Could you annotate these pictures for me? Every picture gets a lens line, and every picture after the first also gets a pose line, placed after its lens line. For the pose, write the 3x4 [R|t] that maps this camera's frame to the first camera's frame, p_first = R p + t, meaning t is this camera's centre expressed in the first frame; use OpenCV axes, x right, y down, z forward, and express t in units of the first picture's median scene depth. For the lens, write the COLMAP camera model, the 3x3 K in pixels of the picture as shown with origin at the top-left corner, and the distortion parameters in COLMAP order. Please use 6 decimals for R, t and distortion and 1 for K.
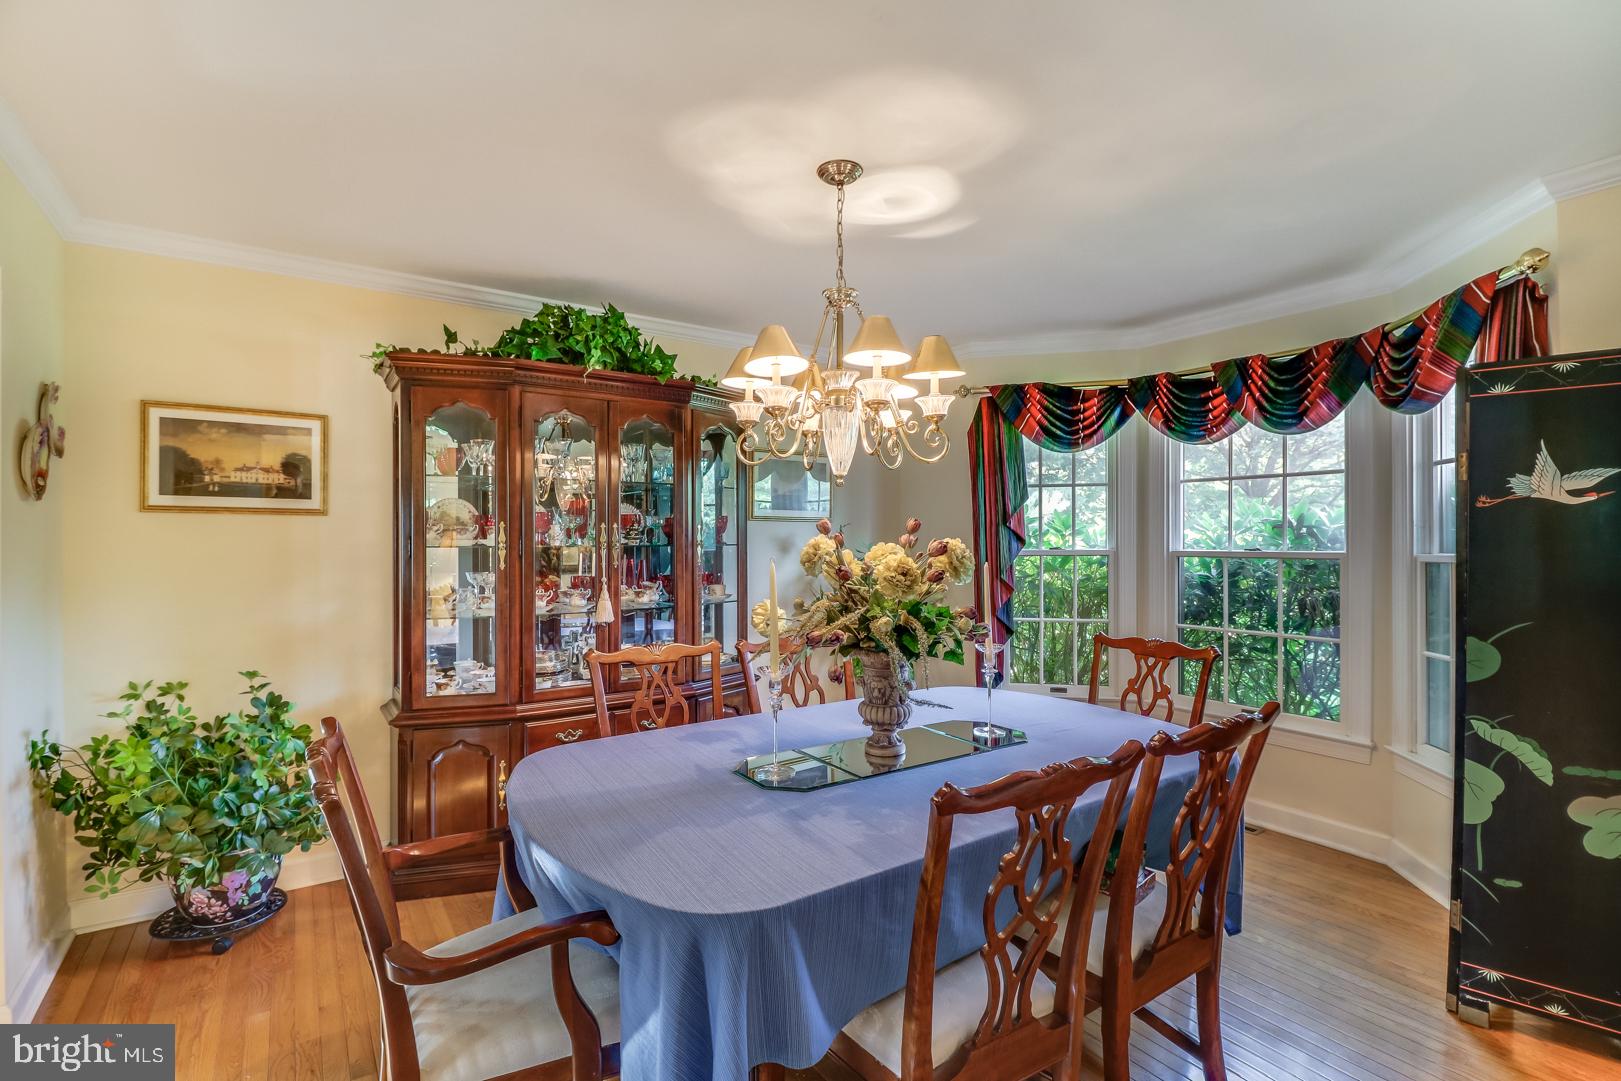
lens RADIAL K [[740.4, 0, 804.6], [0, 740.4, 536.2], [0, 0, 1]] dist [0.006087, -0.008542]
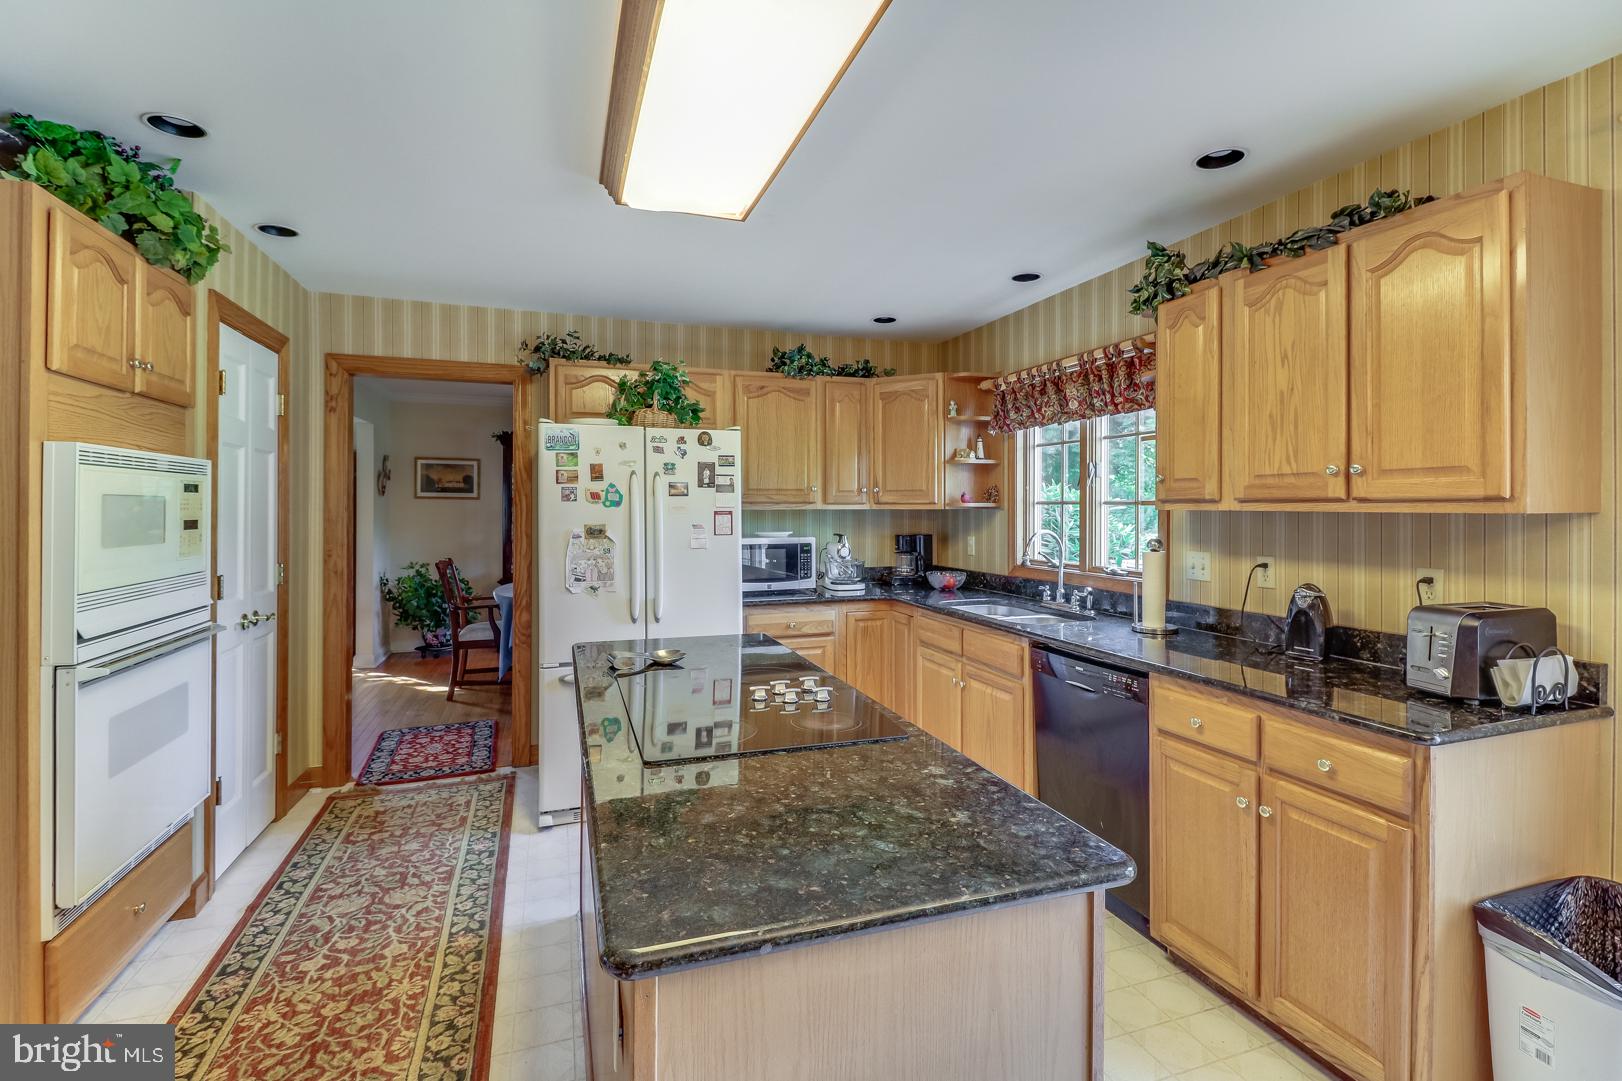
lens RADIAL K [[740.8, 0, 839.5], [0, 740.8, 505.6], [0, 0, 1]] dist [0.006087, -0.008542]
pose [[0.968789, -0.001290, -0.247885, 1.256579], [-0.000378, 0.999978, -0.006683, 0.008723], [0.247888, 0.006569, 0.968766, -1.218254]]
